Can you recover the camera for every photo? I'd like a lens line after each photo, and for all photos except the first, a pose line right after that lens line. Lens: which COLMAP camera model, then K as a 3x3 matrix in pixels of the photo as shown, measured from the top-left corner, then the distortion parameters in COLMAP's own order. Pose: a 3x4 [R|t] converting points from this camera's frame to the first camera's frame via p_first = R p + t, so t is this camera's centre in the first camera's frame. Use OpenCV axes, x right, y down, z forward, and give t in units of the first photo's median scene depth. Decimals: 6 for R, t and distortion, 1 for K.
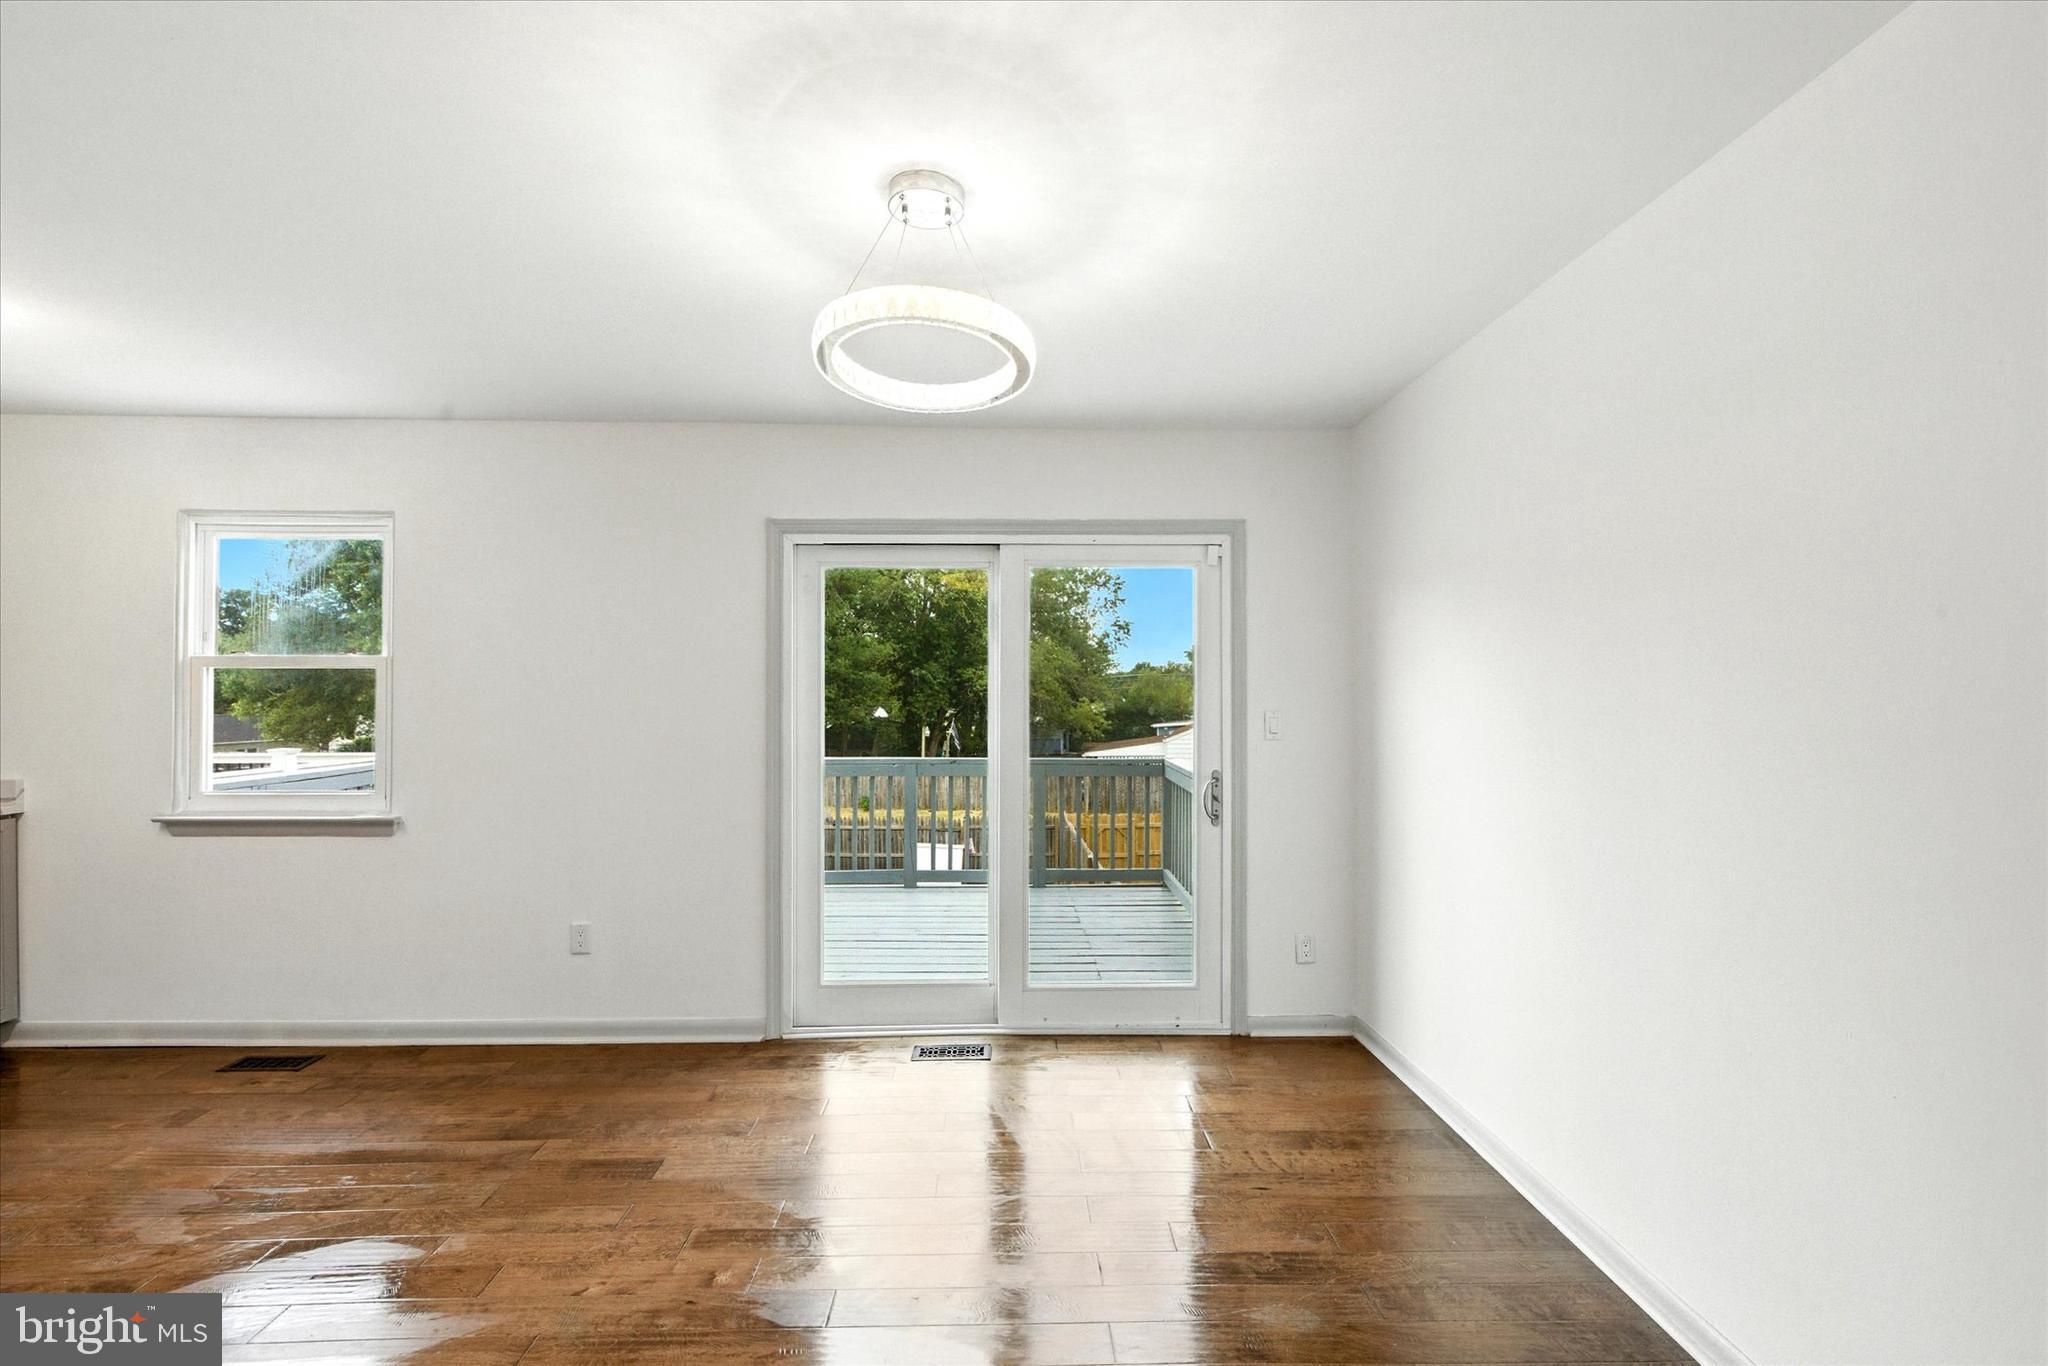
lens RADIAL K [[939.2, 0, 1024.4], [0, 939.2, 686.6], [0, 0, 1]] dist [0.003489, 0.000695]
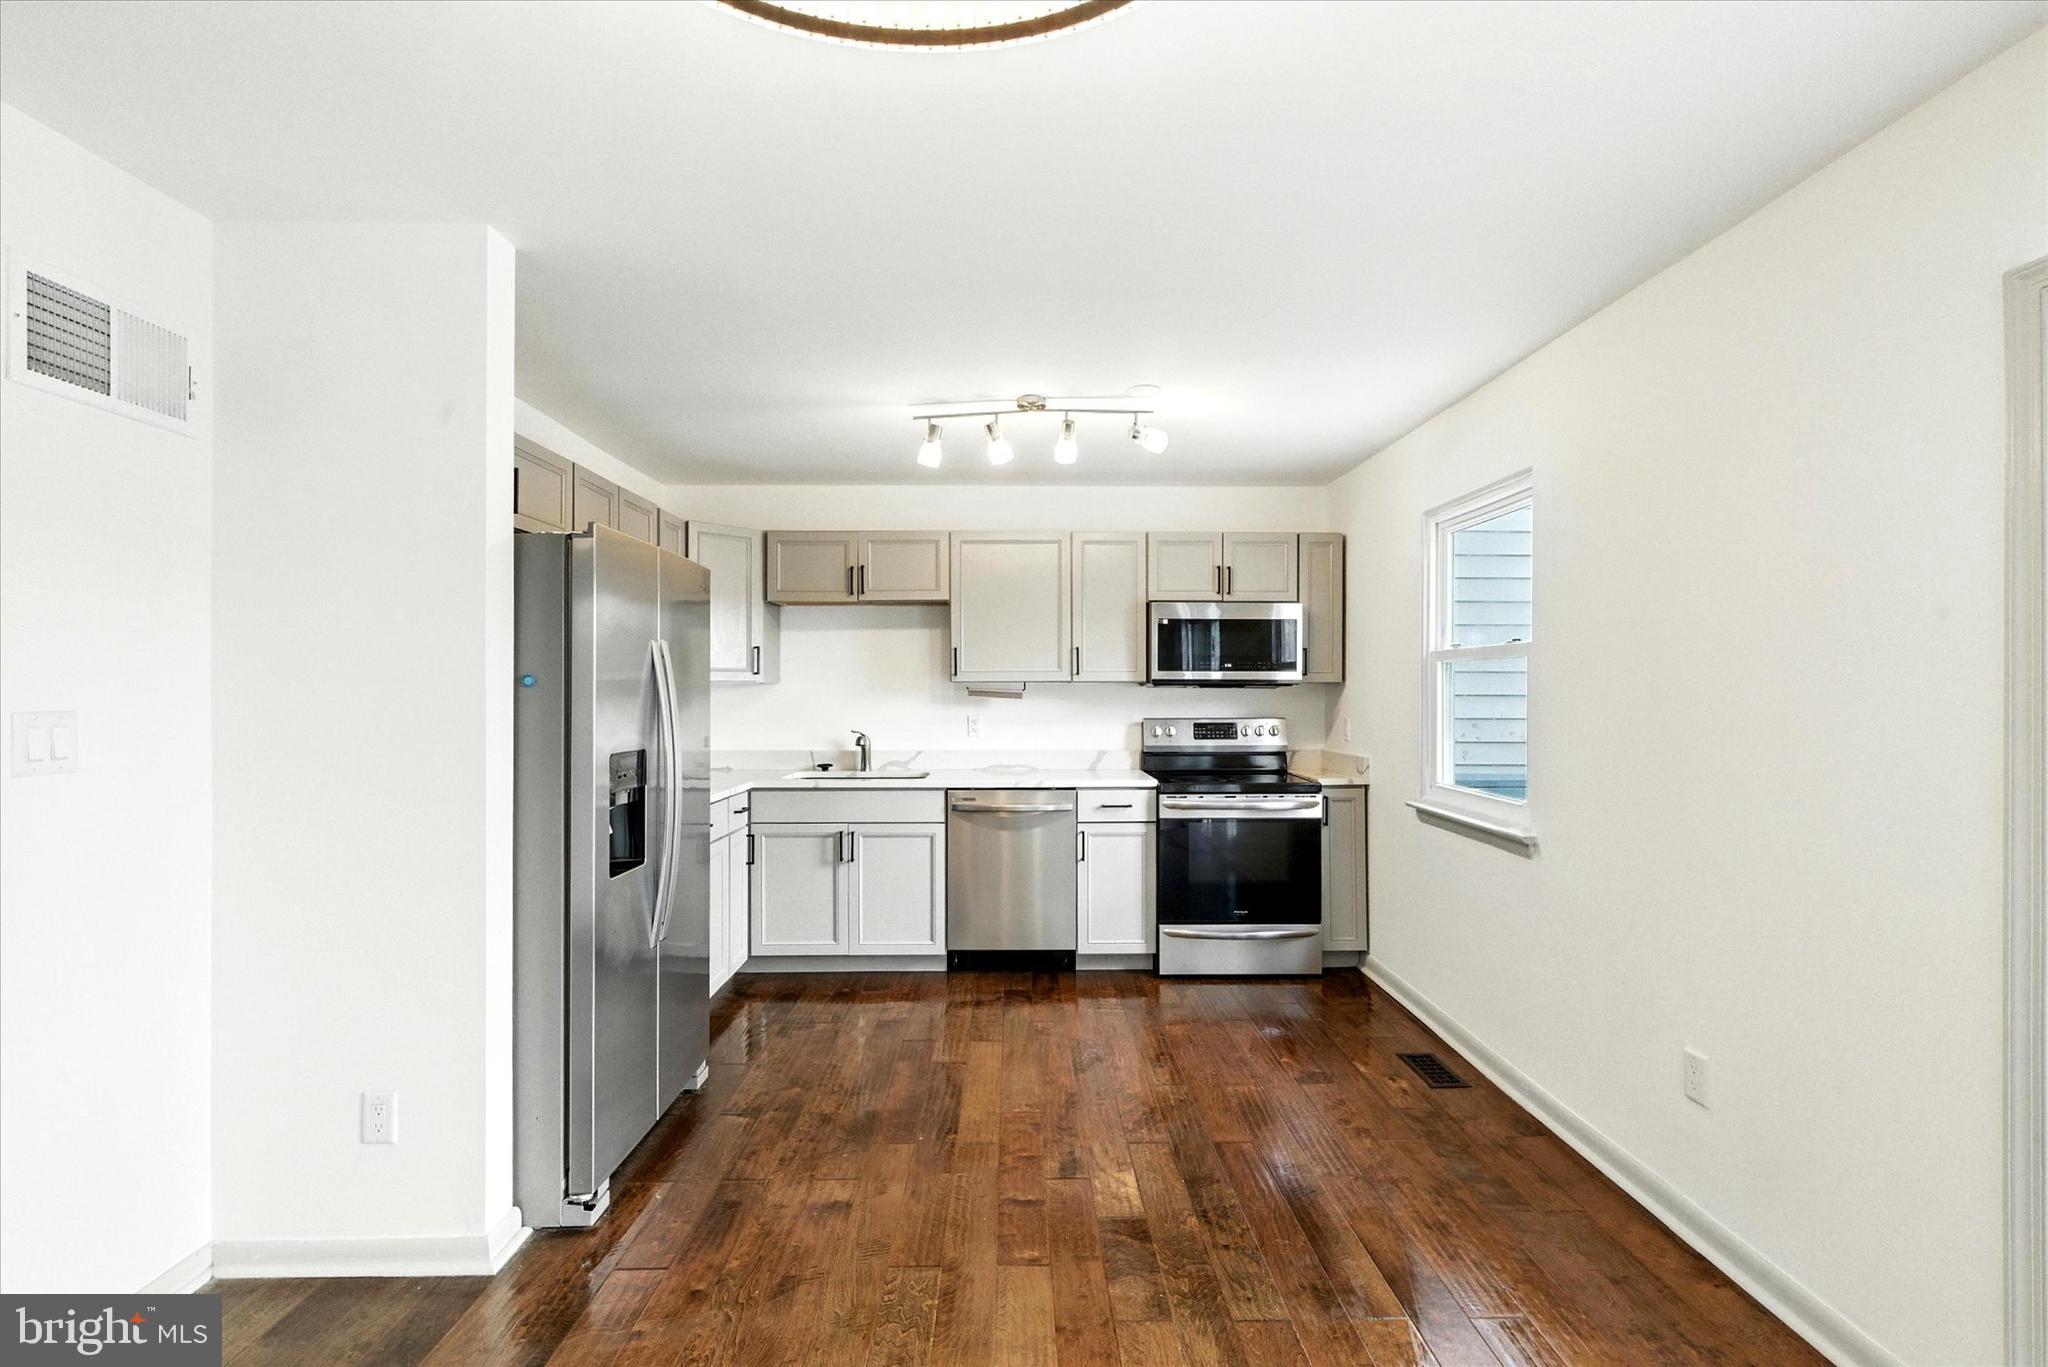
lens RADIAL K [[939.2, 0, 1028.8], [0, 939.2, 688.3], [0, 0, 1]] dist [0.003489, 0.000695]
pose [[-0.004978, 0.000357, -0.999988, 0.163870], [0.010054, 0.999949, 0.000307, 0.003733], [0.999937, -0.010052, -0.004982, 0.580937]]
